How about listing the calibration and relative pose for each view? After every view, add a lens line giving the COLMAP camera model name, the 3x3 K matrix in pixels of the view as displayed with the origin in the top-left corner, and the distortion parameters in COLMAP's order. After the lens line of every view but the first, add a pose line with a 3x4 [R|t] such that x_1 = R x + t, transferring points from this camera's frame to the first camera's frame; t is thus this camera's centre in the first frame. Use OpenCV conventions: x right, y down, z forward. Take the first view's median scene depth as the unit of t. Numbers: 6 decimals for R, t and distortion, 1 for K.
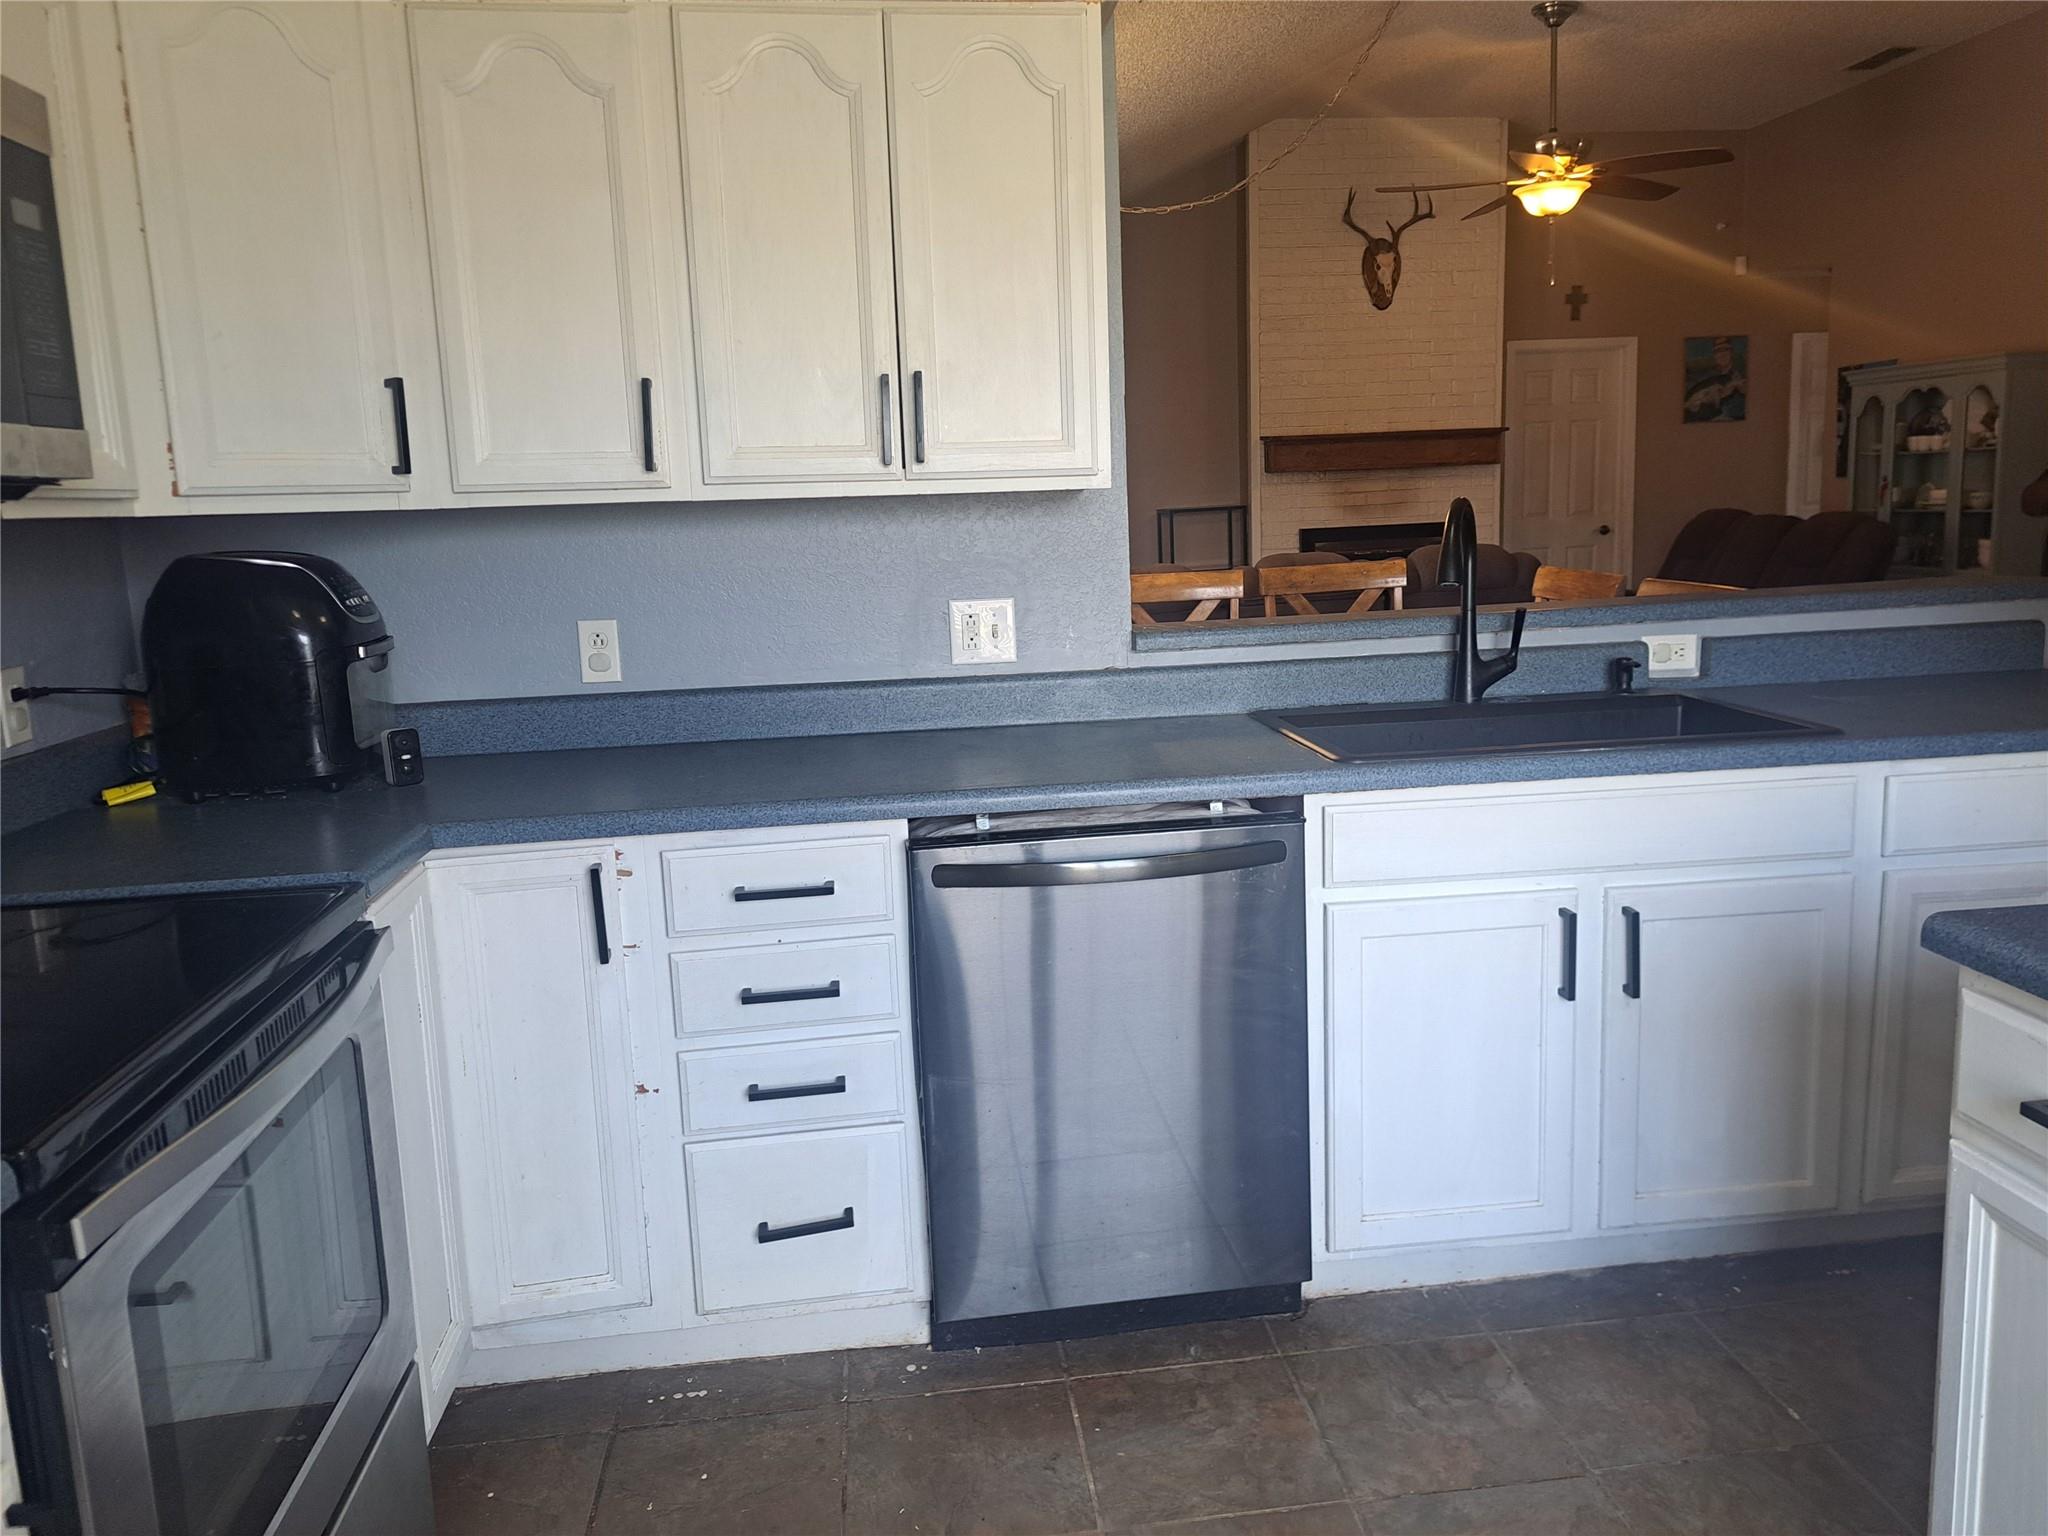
lens RADIAL K [[1538.2, 0, 1024.0], [0, 1538.2, 768.0], [0, 0, 1]] dist [0.002776, 0.001757]
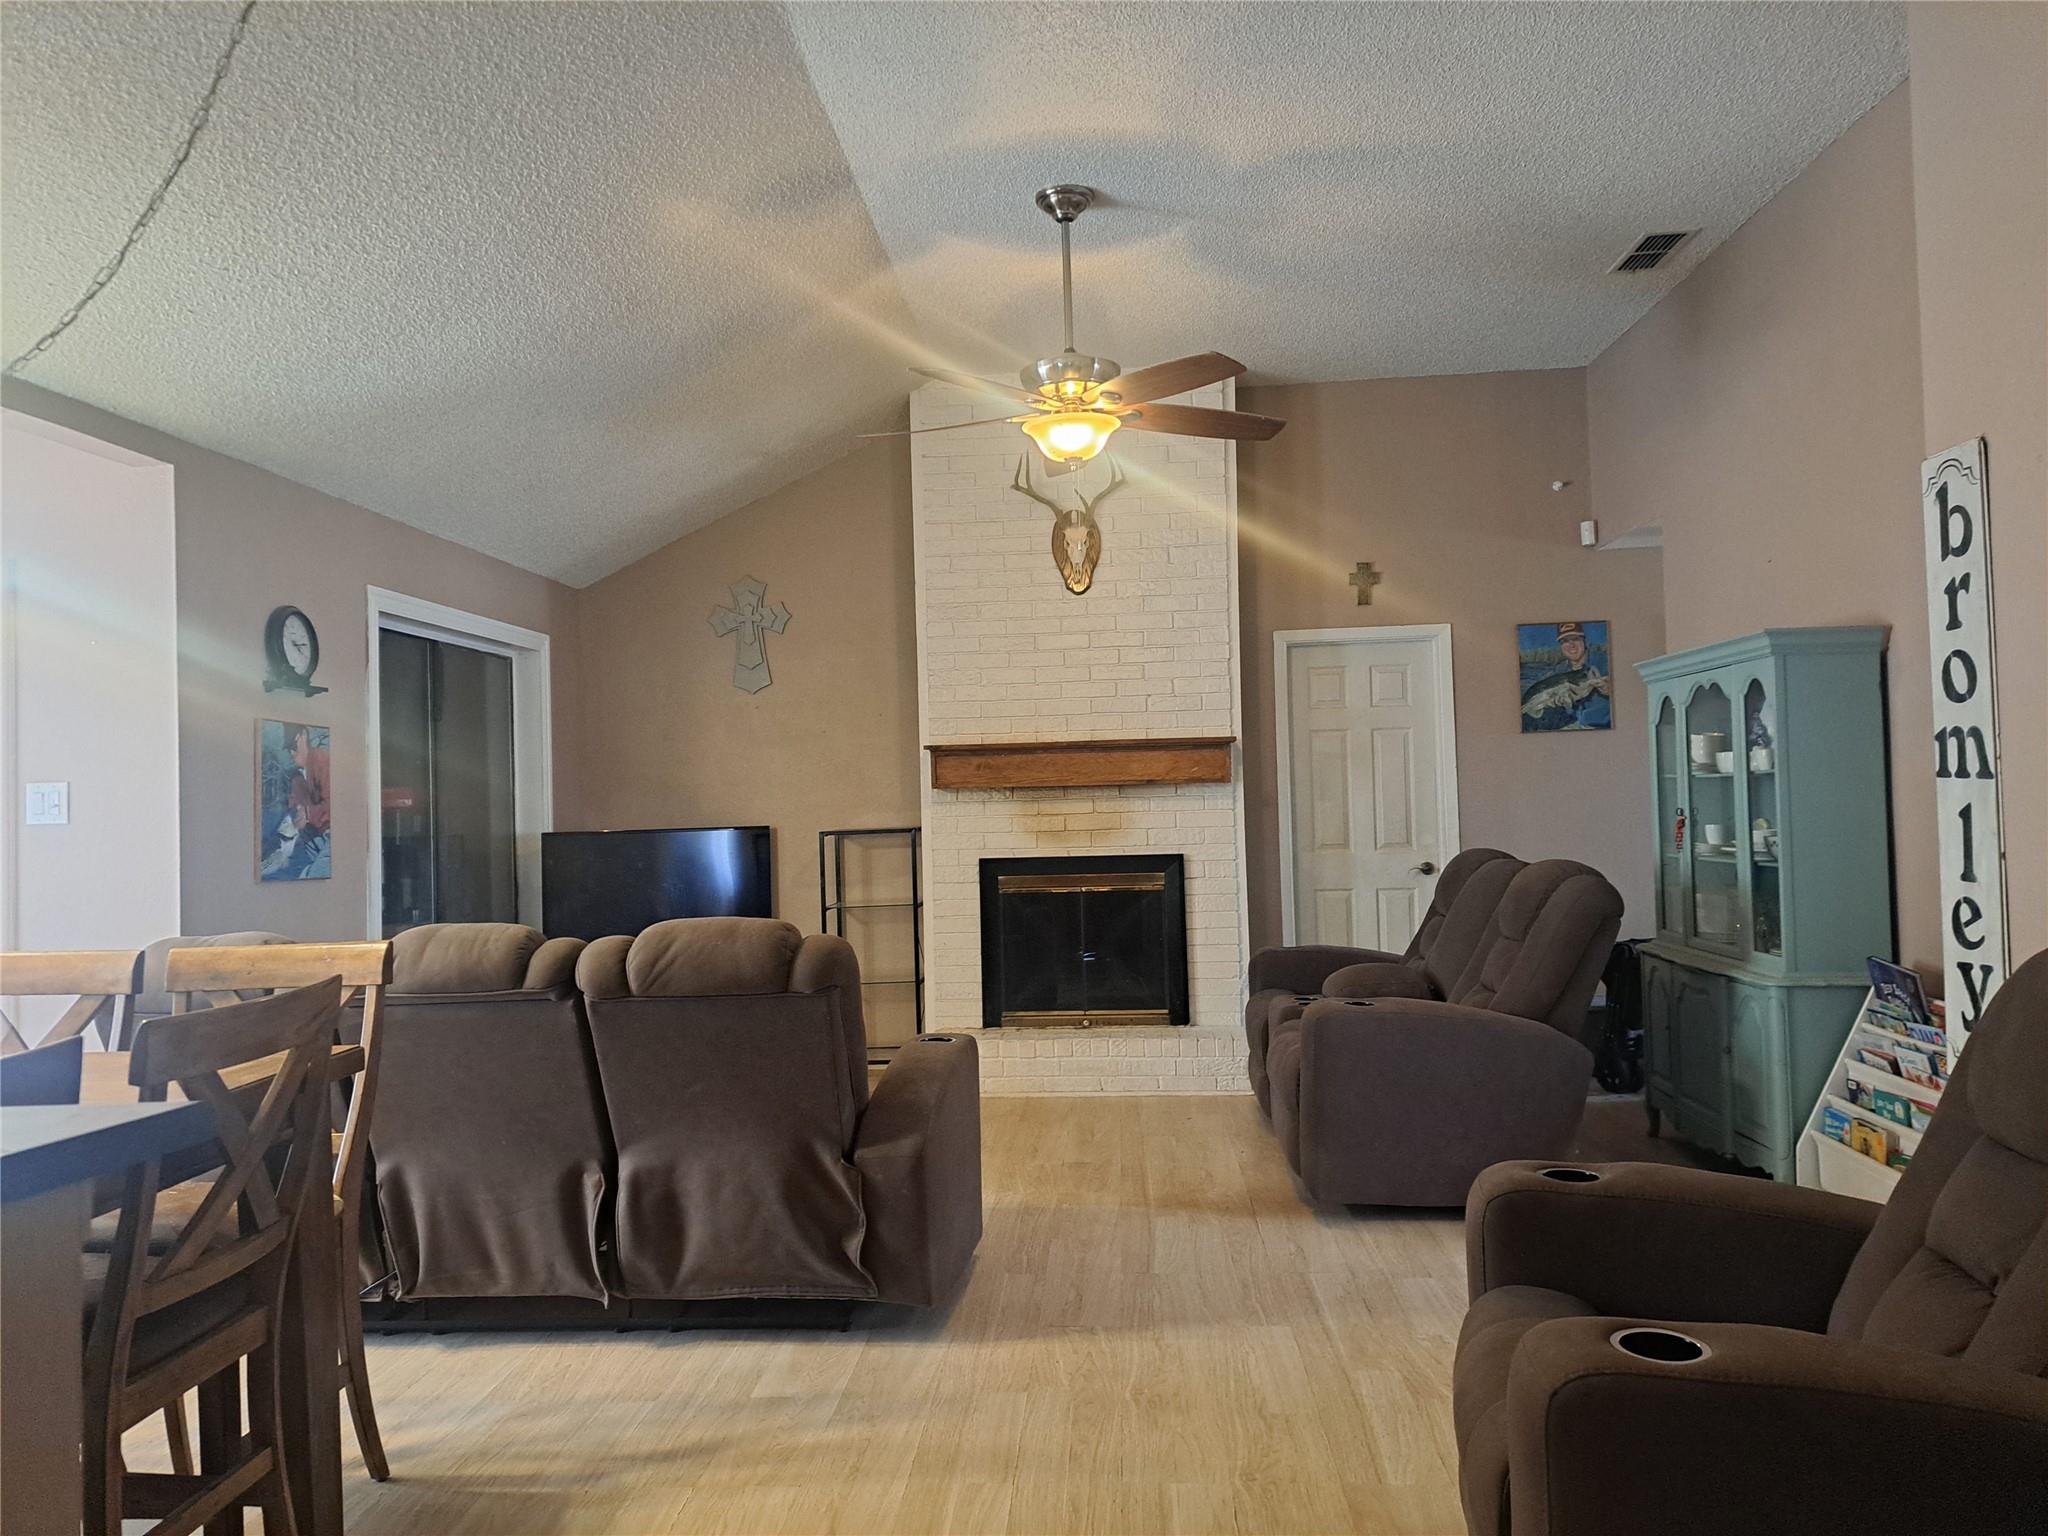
lens RADIAL K [[1448.1, 0, 1024.0], [0, 1448.1, 768.0], [0, 0, 1]] dist [0.052531, -0.049232]
pose [[0.974182, 0.011556, -0.225466, 0.371651], [-0.054572, 0.981126, -0.185506, -0.063036], [0.219067, 0.193021, 0.956427, 0.274847]]
